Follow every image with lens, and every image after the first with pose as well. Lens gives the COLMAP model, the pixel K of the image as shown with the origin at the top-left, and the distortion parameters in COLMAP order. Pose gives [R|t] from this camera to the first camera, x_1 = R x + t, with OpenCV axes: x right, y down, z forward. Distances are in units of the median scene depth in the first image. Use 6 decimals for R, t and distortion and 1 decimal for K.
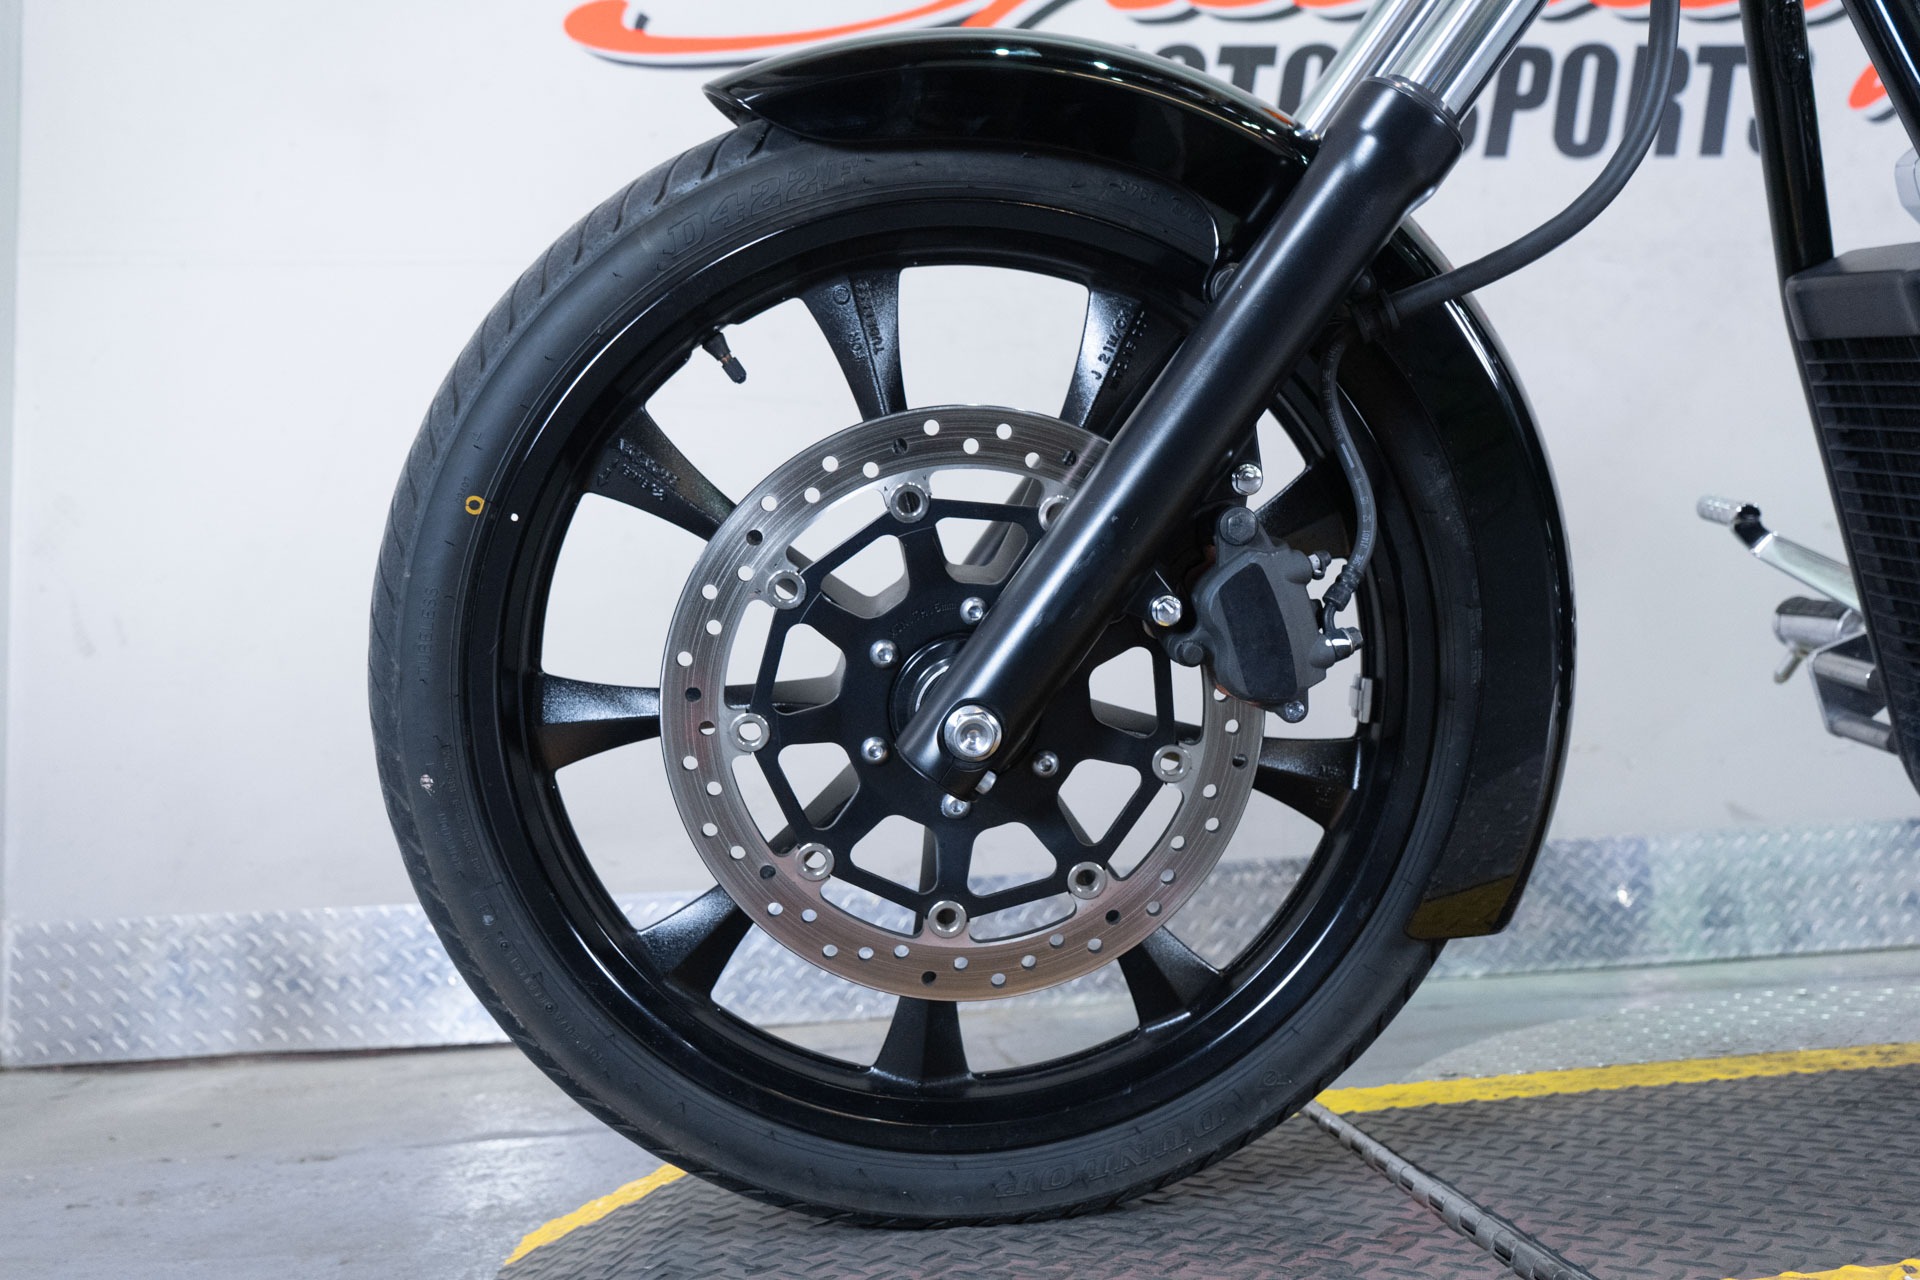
lens RADIAL K [[1657.5, 0, 960.0], [0, 1657.5, 640.0], [0, 0, 1]] dist [-0.004910, 0.005491]
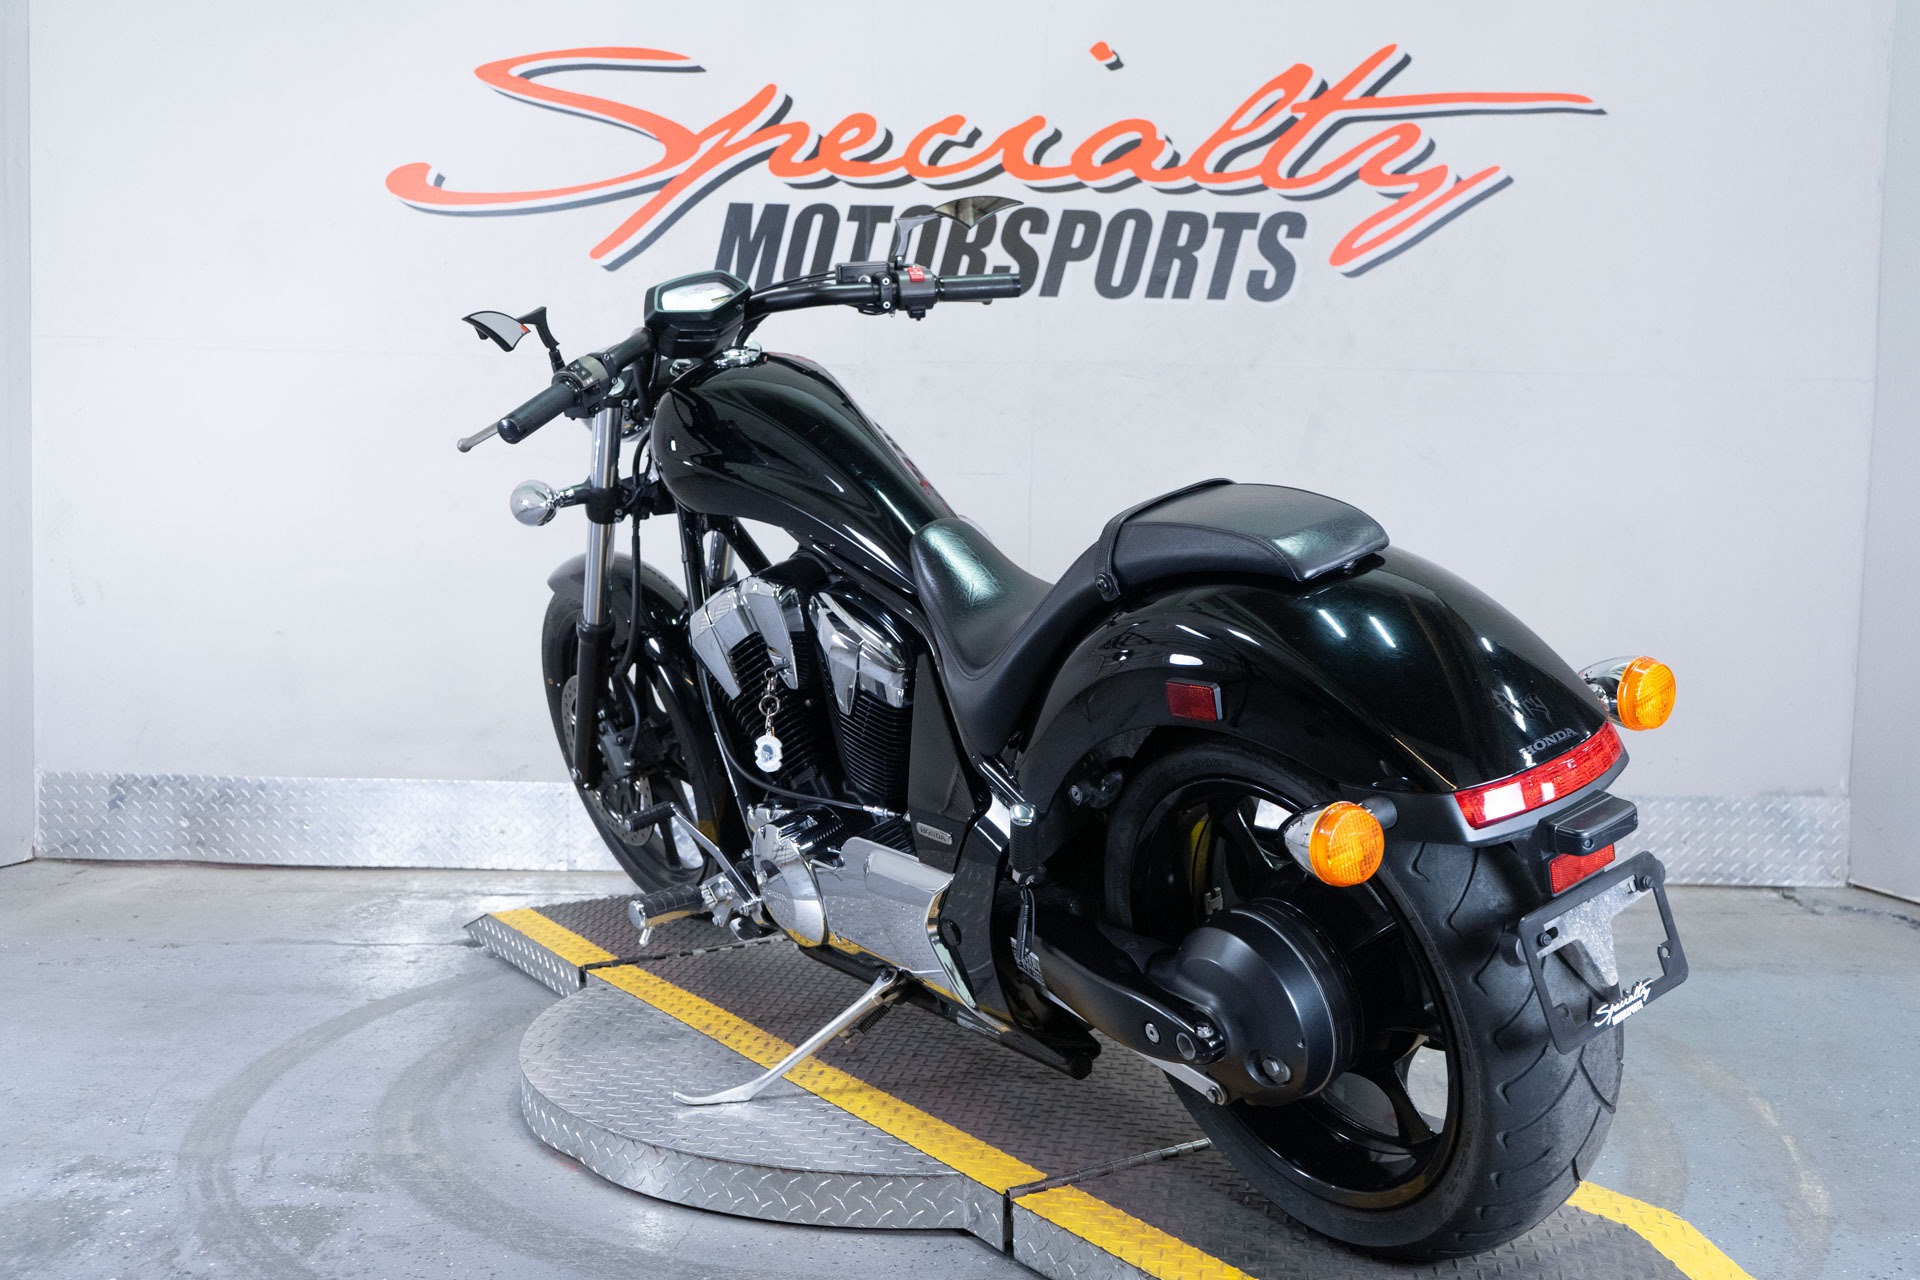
lens RADIAL K [[1916.4, 0, 960.0], [0, 1916.4, 640.0], [0, 0, 1]] dist [-0.002978, 0.026050]
pose [[0.990817, 0.072720, -0.113988, 0.515006], [-0.051998, 0.983153, 0.175231, -0.326222], [0.124811, -0.167695, 0.977906, -0.685487]]
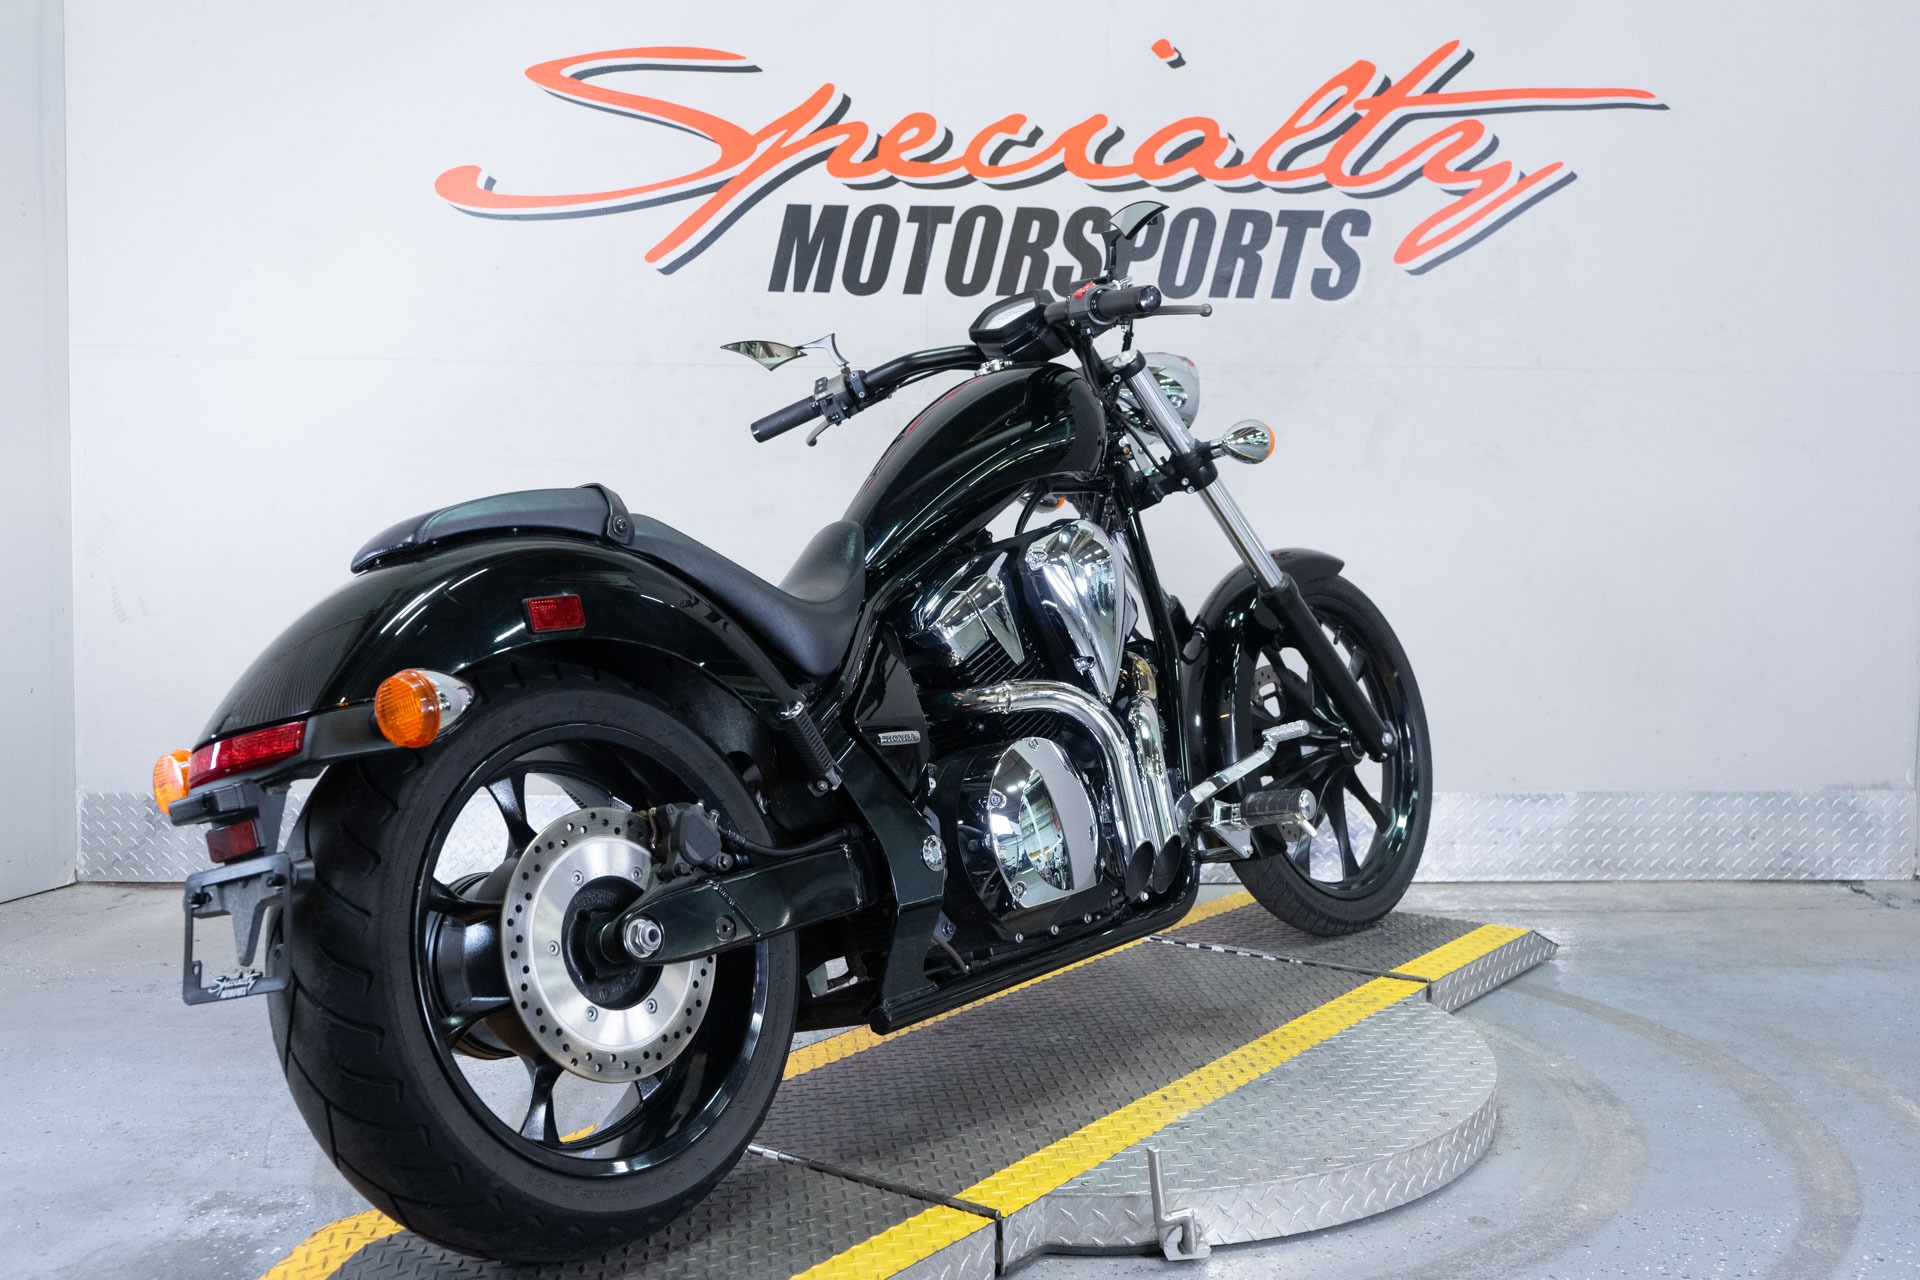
lens RADIAL K [[1913.9, 0, 960.0], [0, 1913.9, 640.0], [0, 0, 1]] dist [0.000635, 0.014557]
pose [[0.994592, 0.059220, -0.085323, 0.398988], [-0.043845, 0.984128, 0.171961, -0.318128], [0.094153, -0.167290, 0.981402, -0.673605]]
